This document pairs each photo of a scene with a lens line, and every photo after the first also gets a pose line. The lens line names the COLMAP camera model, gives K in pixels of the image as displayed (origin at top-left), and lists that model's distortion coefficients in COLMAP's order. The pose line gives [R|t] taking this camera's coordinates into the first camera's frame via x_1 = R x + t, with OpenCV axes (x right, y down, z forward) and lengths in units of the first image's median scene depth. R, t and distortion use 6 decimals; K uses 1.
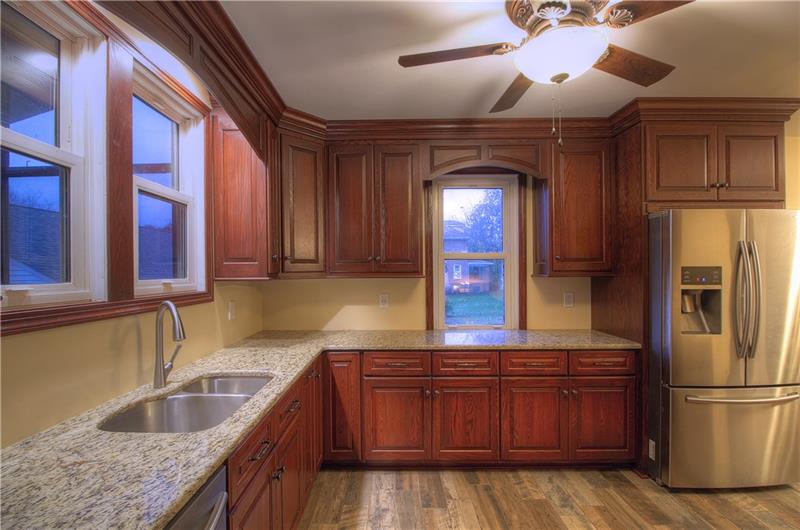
lens RADIAL K [[368.4, 0, 402.4], [0, 368.4, 262.3], [0, 0, 1]] dist [0.000098, -0.000310]
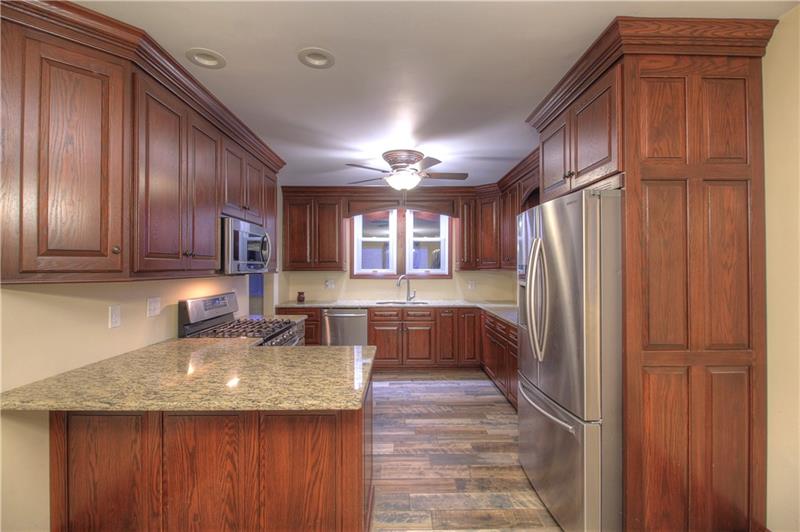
lens RADIAL K [[368.4, 0, 402.4], [0, 368.4, 263.3], [0, 0, 1]] dist [0.000098, -0.000310]
pose [[0.002146, 0.001969, -0.999996, 1.900678], [0.026352, 0.999651, 0.002024, -0.010337], [0.999650, -0.026357, 0.002093, 0.659034]]
